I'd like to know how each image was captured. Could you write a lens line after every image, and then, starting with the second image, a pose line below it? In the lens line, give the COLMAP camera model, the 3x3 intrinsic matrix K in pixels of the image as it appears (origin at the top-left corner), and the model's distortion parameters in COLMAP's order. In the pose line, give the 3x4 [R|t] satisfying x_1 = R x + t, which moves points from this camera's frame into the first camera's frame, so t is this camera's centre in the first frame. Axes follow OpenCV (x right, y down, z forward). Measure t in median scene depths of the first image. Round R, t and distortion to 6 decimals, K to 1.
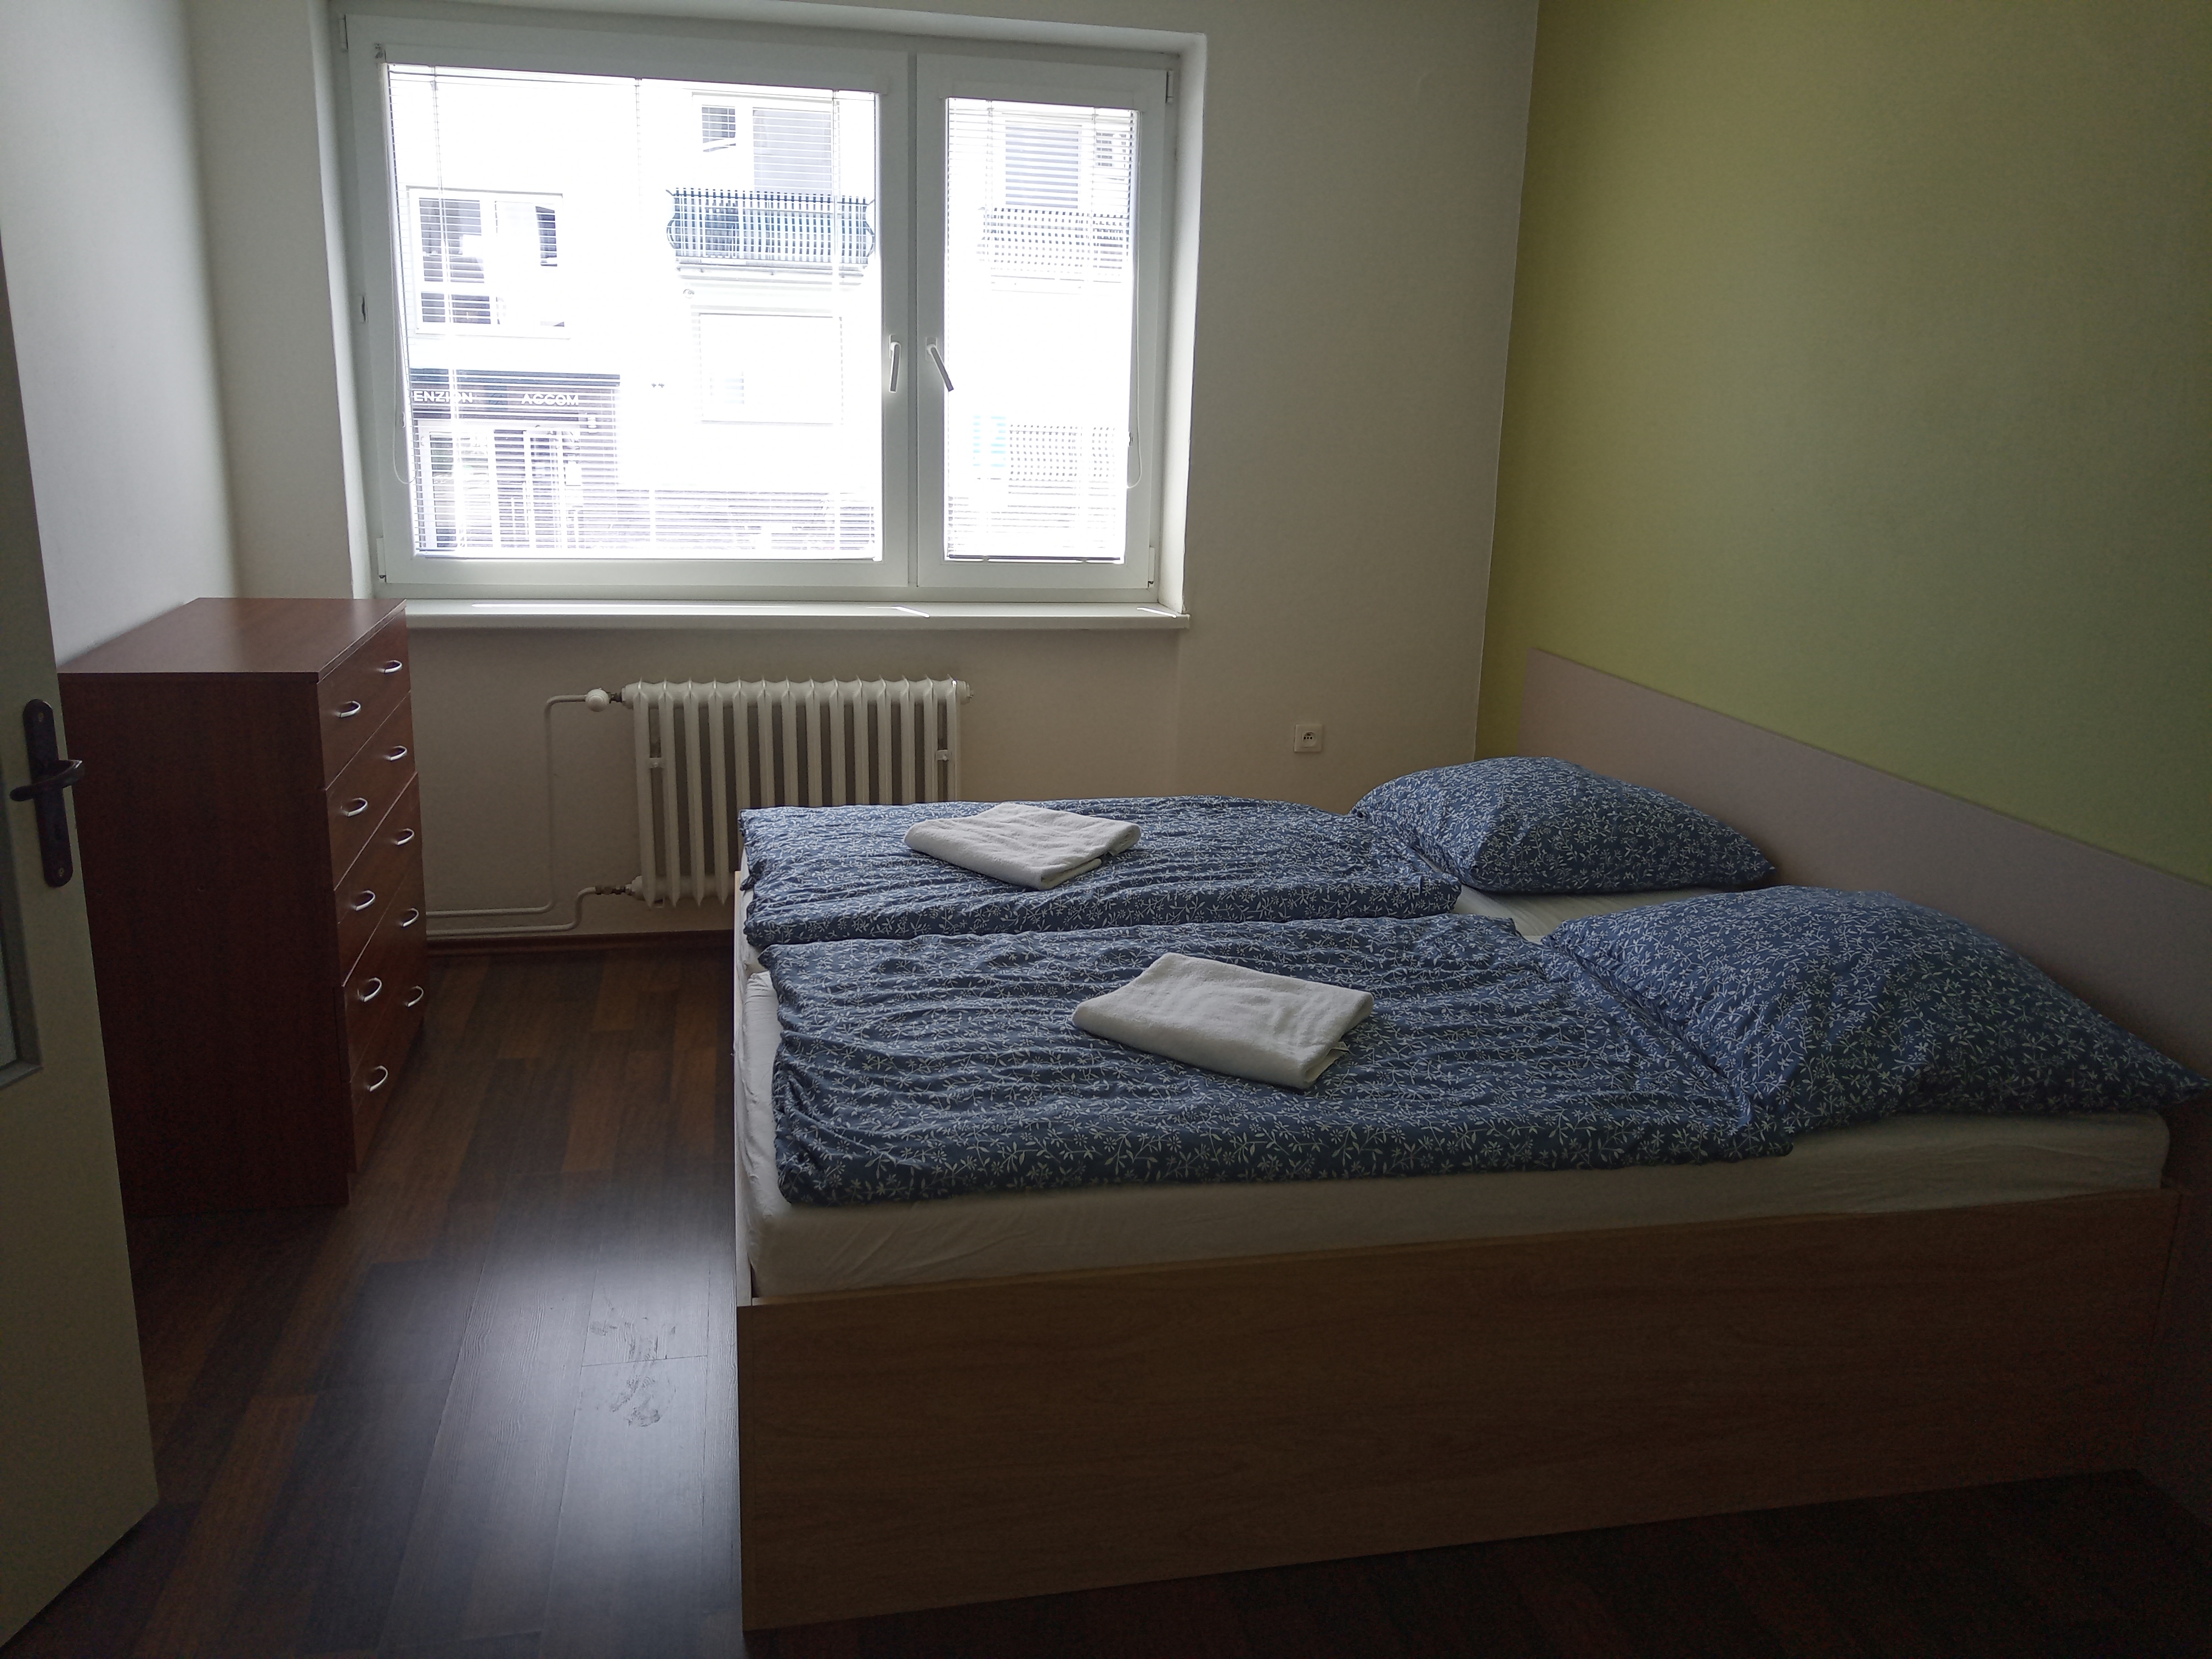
lens RADIAL K [[1740.5, 0, 1099.3], [0, 1740.5, 818.5], [0, 0, 1]] dist [0.092316, -0.167524]
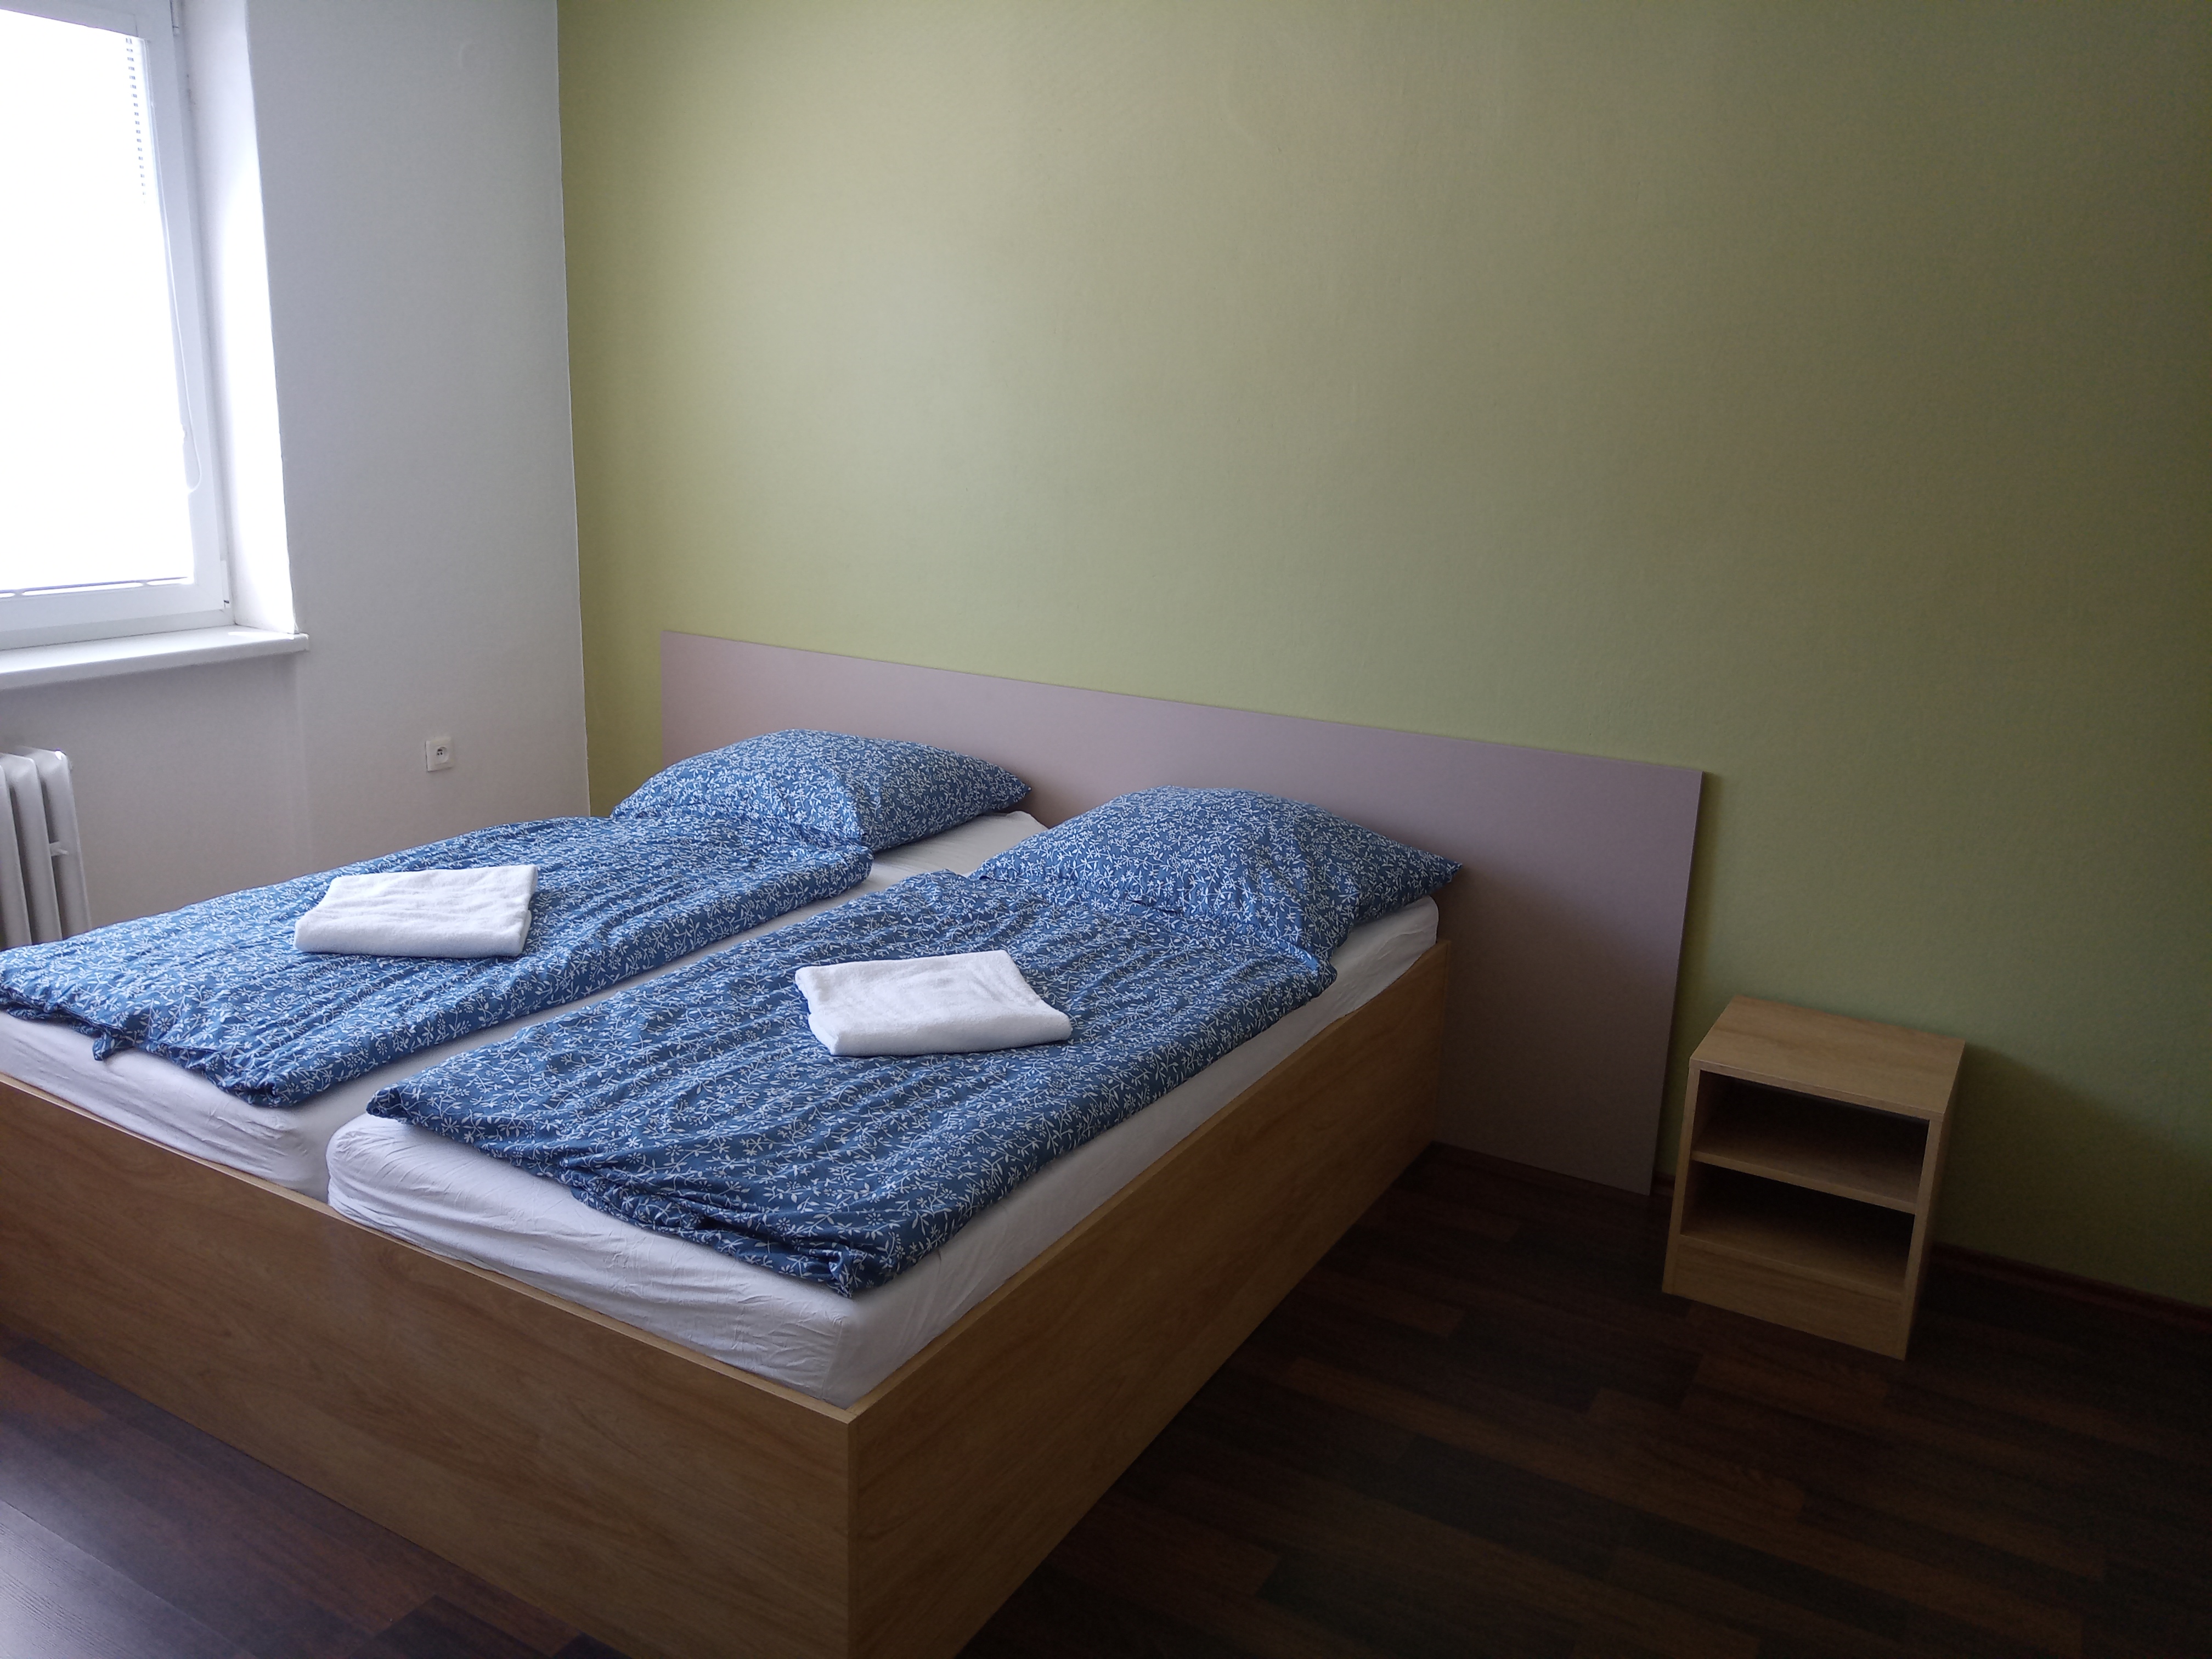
lens RADIAL K [[1740.5, 0, 1099.3], [0, 1740.5, 818.5], [0, 0, 1]] dist [0.092316, -0.167524]
pose [[0.642049, -0.188976, 0.743008, -0.503968], [0.170485, 0.980072, 0.101951, -0.068920], [-0.747467, 0.061214, 0.661472, 0.189160]]
